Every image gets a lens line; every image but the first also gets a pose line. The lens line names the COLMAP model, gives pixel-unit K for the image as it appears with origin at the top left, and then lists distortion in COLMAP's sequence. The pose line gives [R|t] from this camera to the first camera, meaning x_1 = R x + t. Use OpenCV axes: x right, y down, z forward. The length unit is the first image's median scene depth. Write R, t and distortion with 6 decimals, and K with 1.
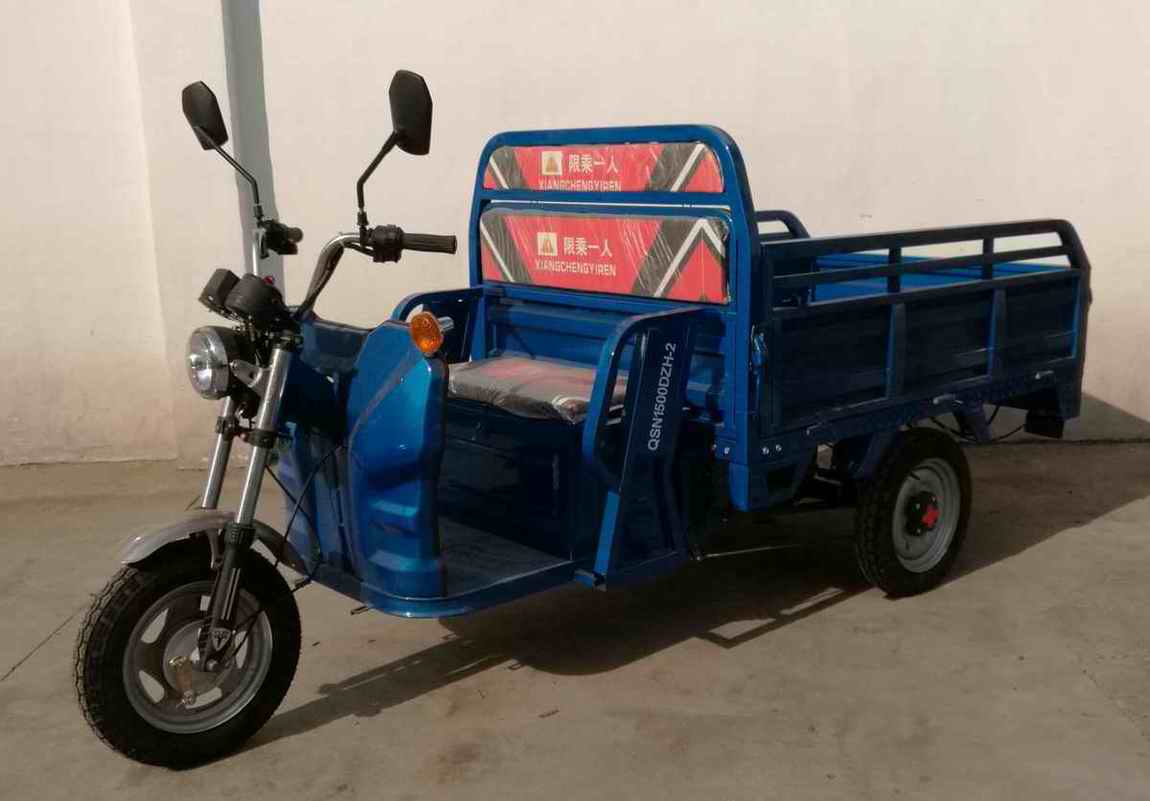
lens RADIAL K [[1233.5, 0, 573.2], [0, 1233.5, 444.3], [0, 0, 1]] dist [-0.001794, 0.003268]
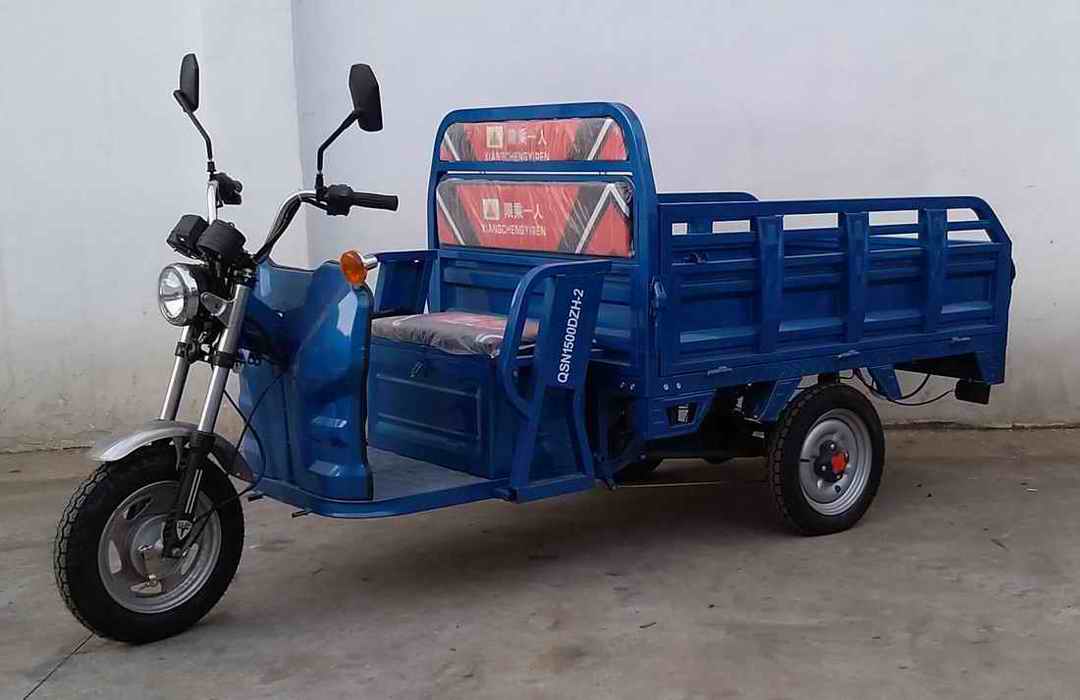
lens RADIAL K [[1410.2, 0, 540.0], [0, 1410.2, 350.0], [0, 0, 1]] dist [-0.009931, -0.048374]
pose [[0.997897, 0.020686, -0.061422, 0.121493], [-0.026255, 0.995478, -0.091287, 0.092409], [0.059256, 0.092708, 0.993929, -0.292036]]
